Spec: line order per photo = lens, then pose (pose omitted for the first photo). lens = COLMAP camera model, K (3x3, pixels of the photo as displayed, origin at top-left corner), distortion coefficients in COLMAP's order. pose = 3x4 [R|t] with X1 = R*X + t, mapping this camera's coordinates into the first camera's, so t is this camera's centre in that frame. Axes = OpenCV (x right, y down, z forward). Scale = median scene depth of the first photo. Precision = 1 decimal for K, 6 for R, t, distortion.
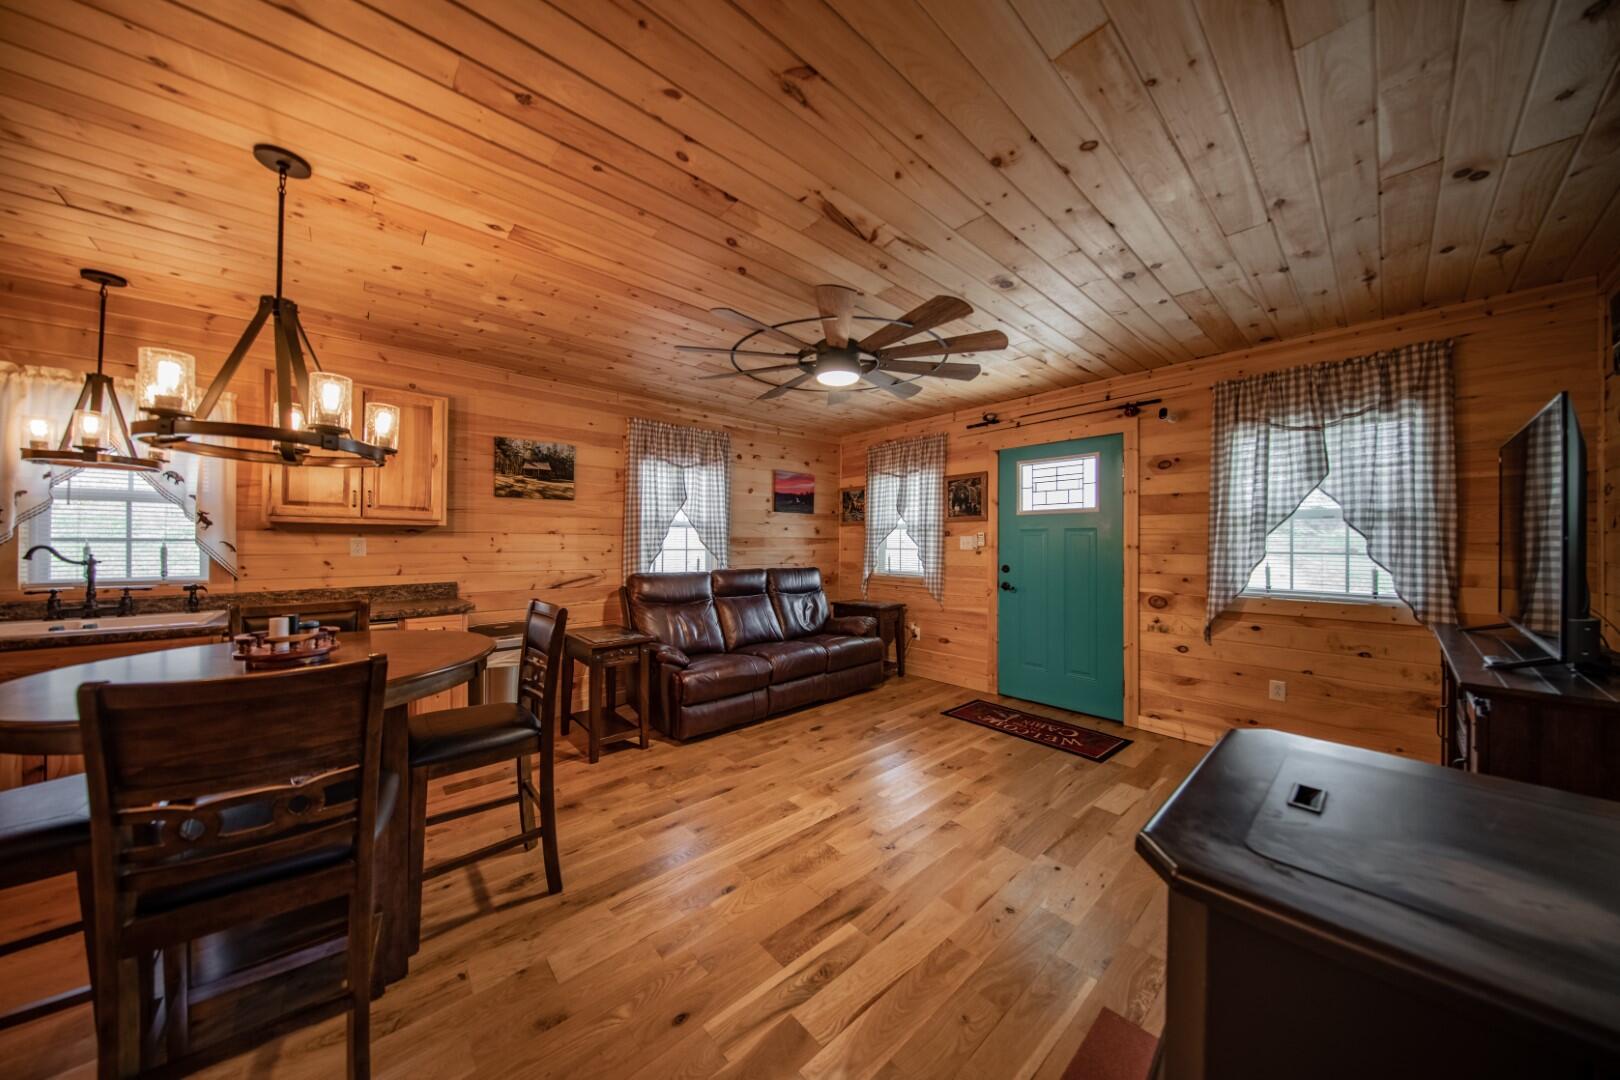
lens RADIAL K [[513.5, 0, 804.5], [0, 513.5, 539.9], [0, 0, 1]] dist [-0.006881, -0.000201]
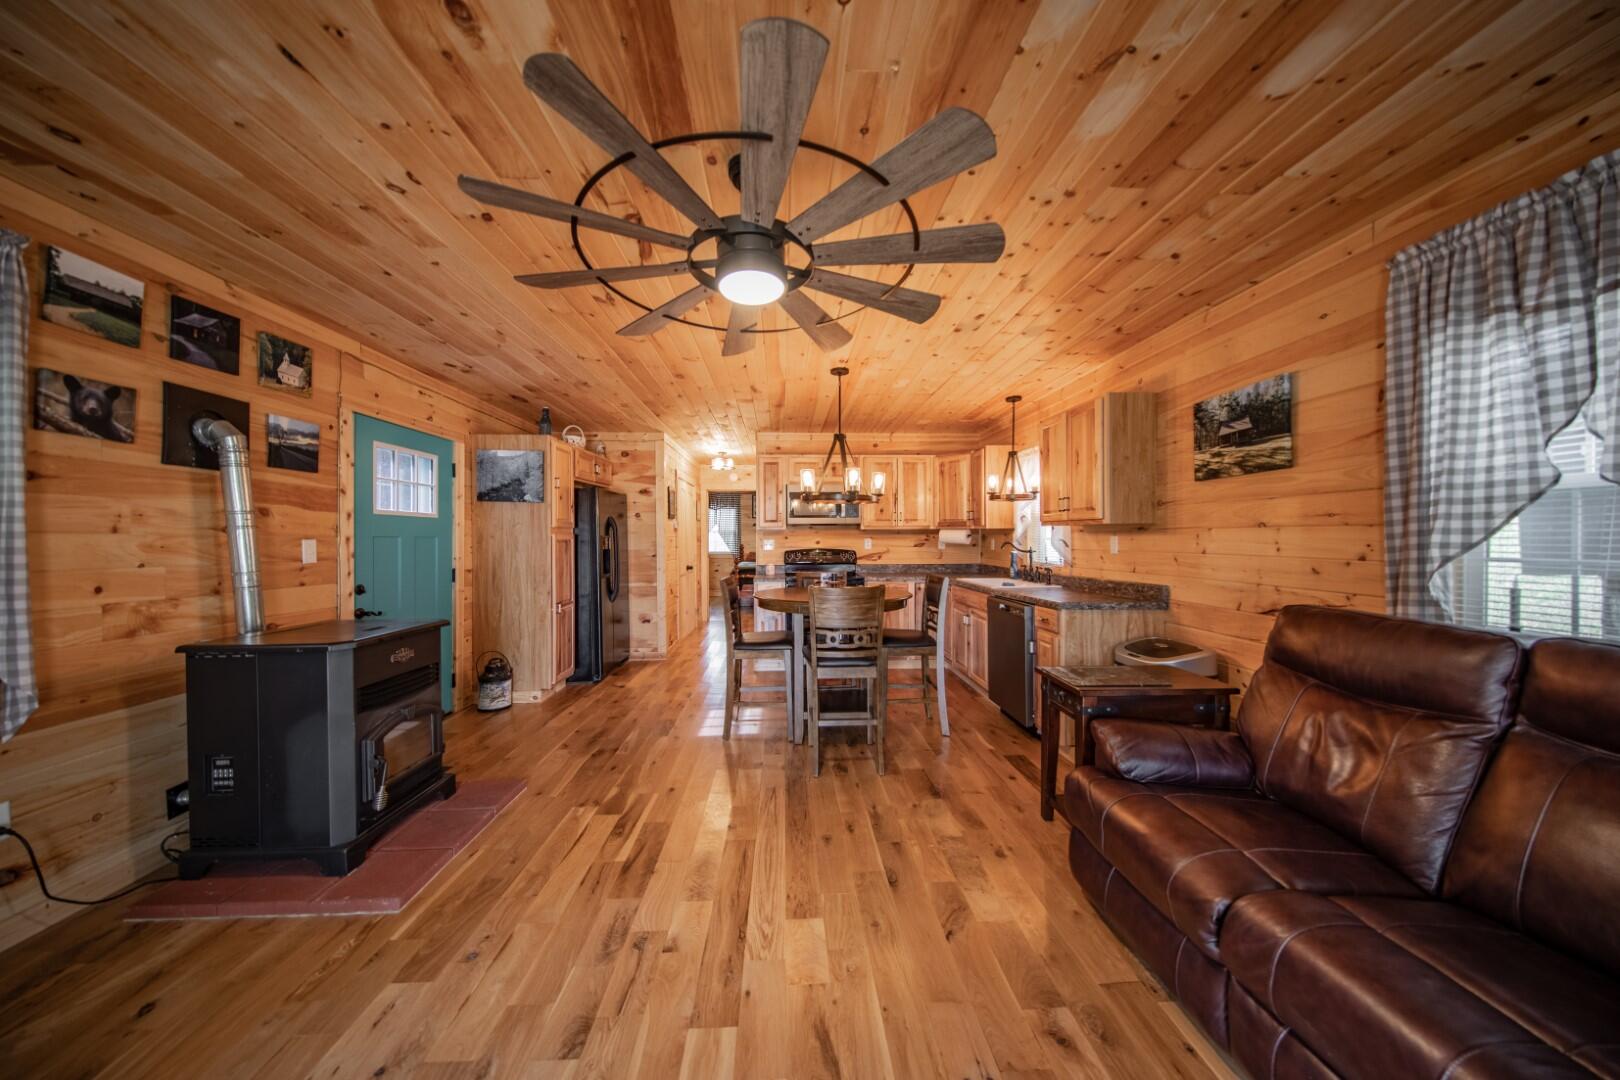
lens RADIAL K [[513.5, 0, 804.5], [0, 513.5, 539.9], [0, 0, 1]] dist [-0.006881, -0.000201]
pose [[-0.627680, 0.000587, -0.778471, 0.370442], [0.005851, 0.999975, -0.003963, 0.003667], [0.778449, -0.007042, -0.627668, 1.022580]]
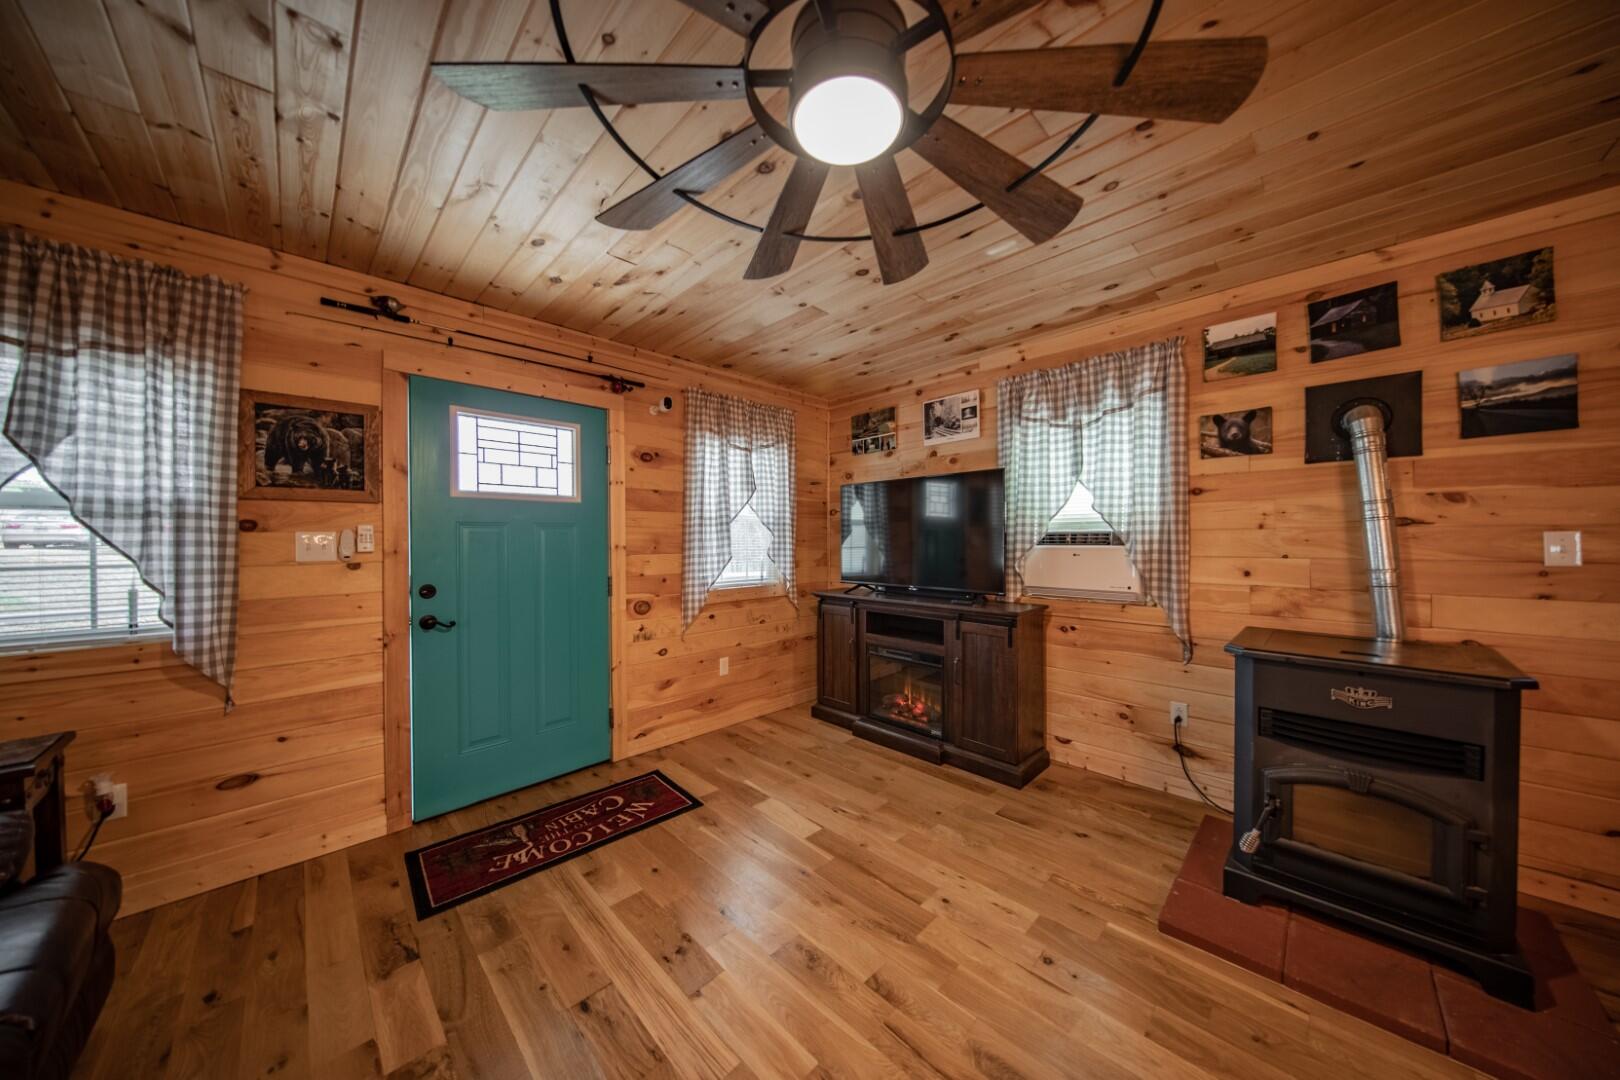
lens RADIAL K [[513.5, 0, 804.5], [0, 513.5, 539.9], [0, 0, 1]] dist [-0.006881, -0.000201]
pose [[-0.062406, -0.002123, 0.998049, -0.224856], [0.003576, 0.999991, 0.002351, 0.000608], [-0.998044, 0.003716, -0.062398, 0.745479]]
